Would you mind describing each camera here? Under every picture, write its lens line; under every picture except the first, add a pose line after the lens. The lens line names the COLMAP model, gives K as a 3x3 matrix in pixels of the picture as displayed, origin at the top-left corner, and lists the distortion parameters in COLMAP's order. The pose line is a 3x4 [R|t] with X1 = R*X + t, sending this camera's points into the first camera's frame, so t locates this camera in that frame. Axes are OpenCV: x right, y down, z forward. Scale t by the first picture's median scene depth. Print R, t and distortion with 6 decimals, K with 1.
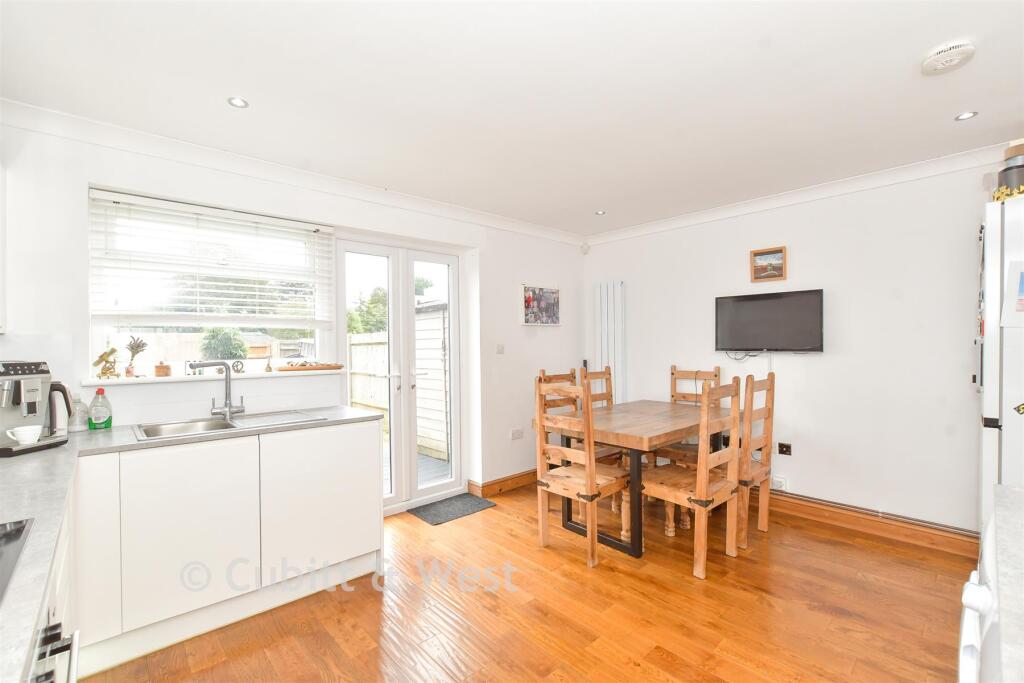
lens RADIAL K [[460.2, 0, 512.0], [0, 460.2, 341.5], [0, 0, 1]] dist [0.000682, 0.000139]
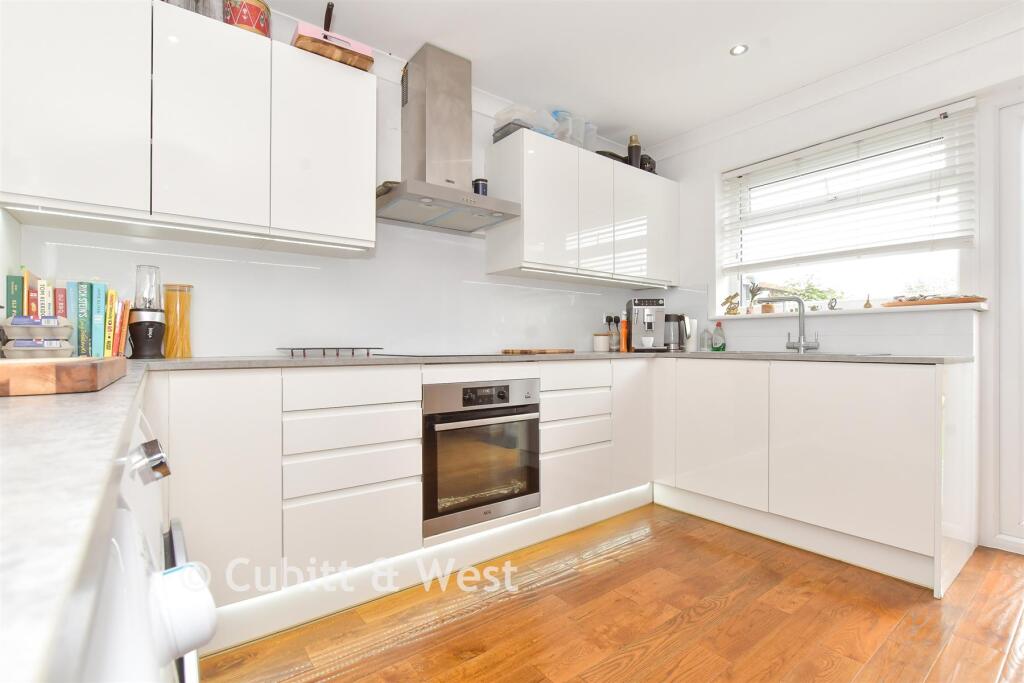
lens RADIAL K [[463.7, 0, 512.0], [0, 463.7, 341.5], [0, 0, 1]] dist [-0.000924, -0.000128]
pose [[-0.075656, 0.004280, -0.997125, 0.474114], [0.007239, 0.999967, 0.003743, 0.144761], [0.997108, -0.006935, -0.075685, 0.489784]]
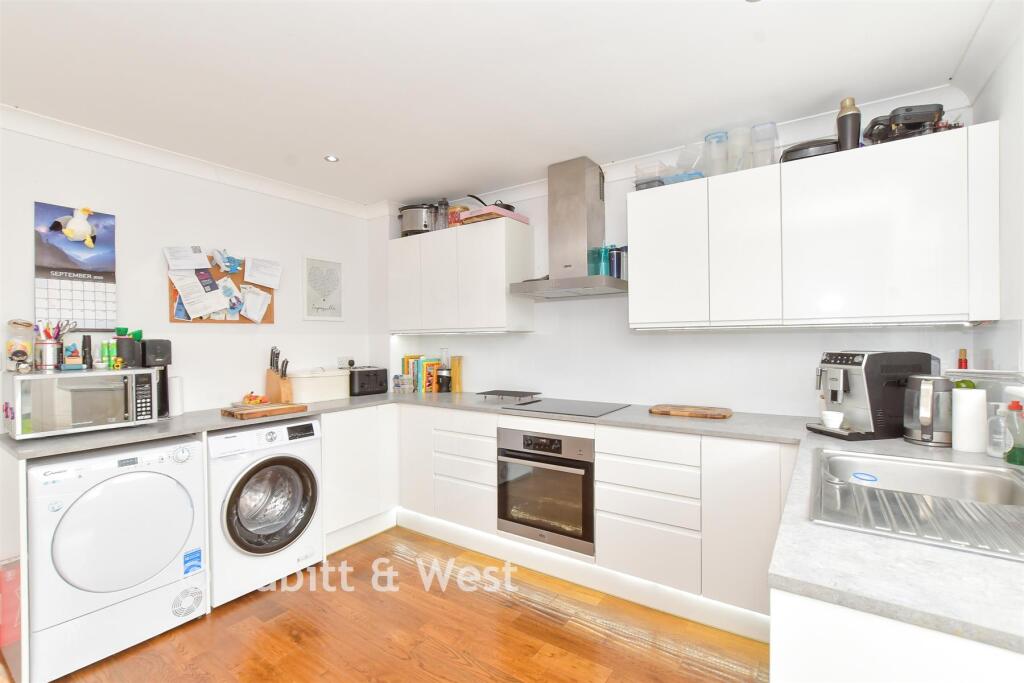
lens RADIAL K [[449.8, 0, 508.5], [0, 449.8, 343.0], [0, 0, 1]] dist [-0.021642, -0.000034]
pose [[-0.972692, 0.017910, -0.231406, -0.064957], [0.018115, 0.999835, 0.001236, 0.006371], [0.231390, -0.002990, -0.972856, 1.391532]]
